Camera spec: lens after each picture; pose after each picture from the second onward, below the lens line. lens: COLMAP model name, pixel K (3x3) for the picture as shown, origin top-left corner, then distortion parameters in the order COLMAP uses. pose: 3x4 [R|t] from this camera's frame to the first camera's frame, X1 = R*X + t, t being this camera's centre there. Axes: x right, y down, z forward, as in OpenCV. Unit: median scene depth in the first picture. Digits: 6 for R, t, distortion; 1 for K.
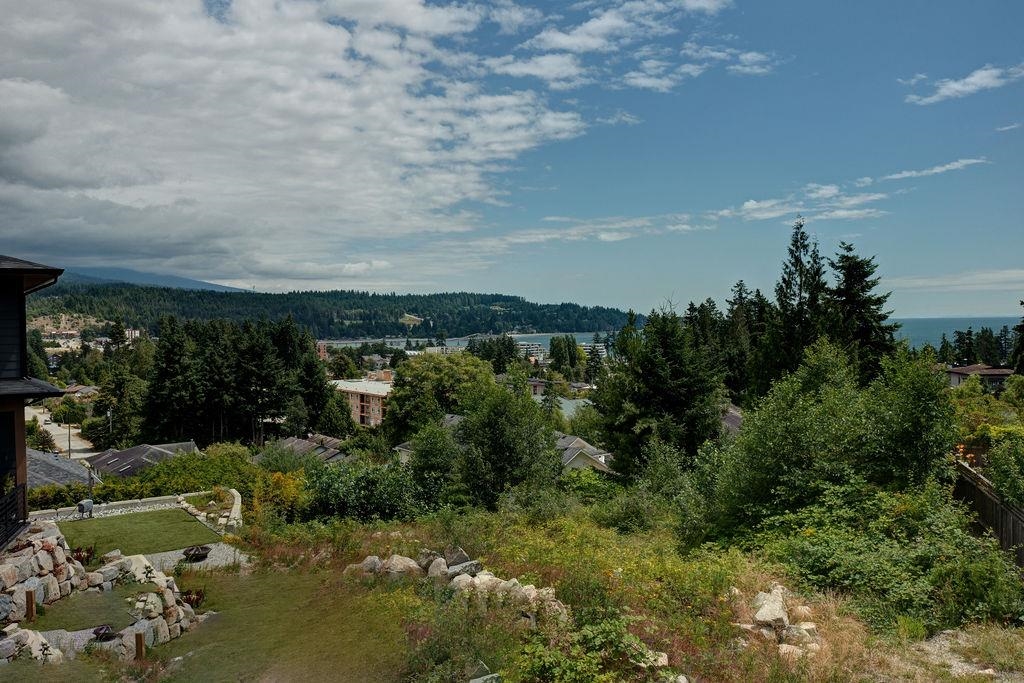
lens RADIAL K [[802.1, 0, 510.1], [0, 802.1, 357.4], [0, 0, 1]] dist [-0.015675, 0.004296]
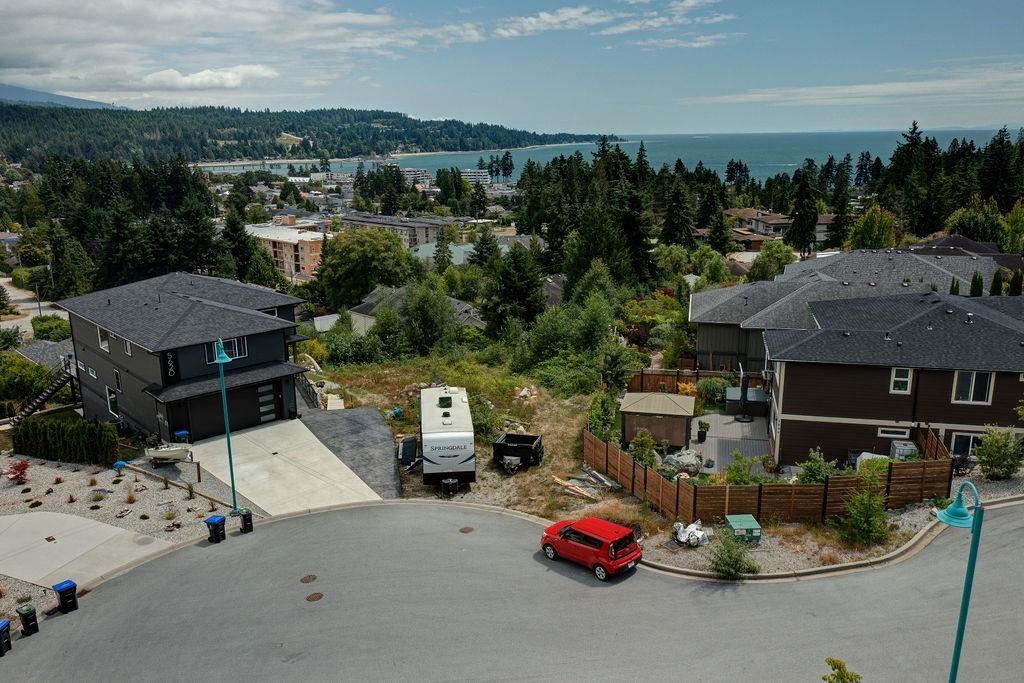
lens RADIAL K [[802.1, 0, 510.1], [0, 802.1, 357.4], [0, 0, 1]] dist [-0.015675, 0.004296]
pose [[0.989910, -0.038951, 0.136235, -0.069995], [0.007401, 0.974374, 0.224813, -0.203518], [-0.141501, -0.221536, 0.964831, -0.763573]]
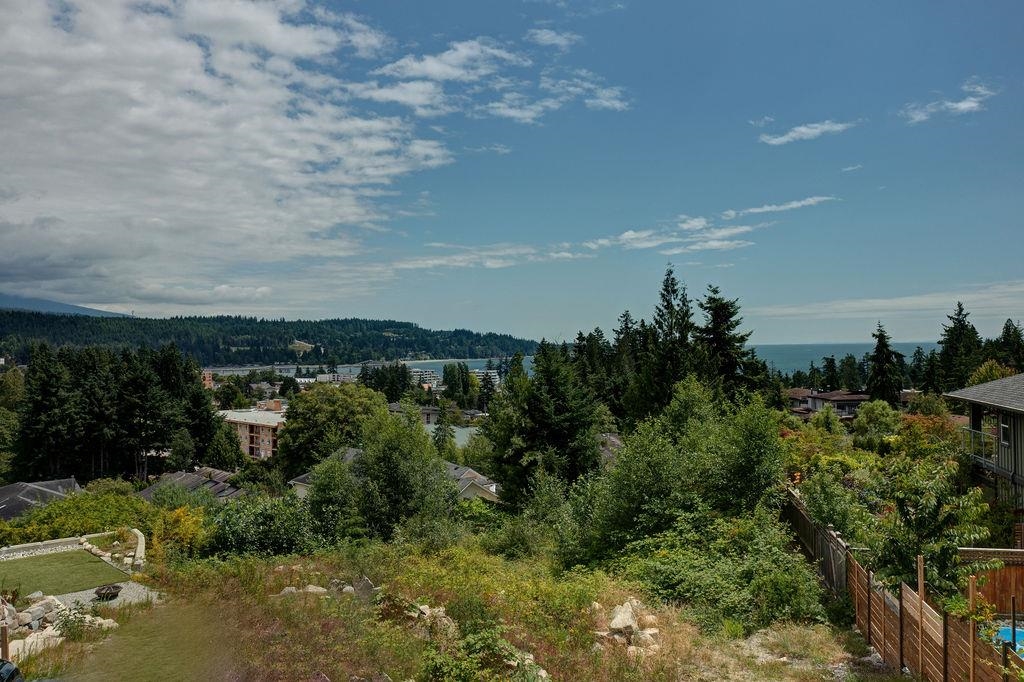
lens RADIAL K [[802.1, 0, 510.1], [0, 802.1, 356.9], [0, 0, 1]] dist [-0.015675, 0.004296]
pose [[0.991216, -0.001290, 0.132247, -0.001903], [0.005660, 0.999450, -0.032672, -0.014431], [-0.132132, 0.033134, 0.990678, -0.063541]]
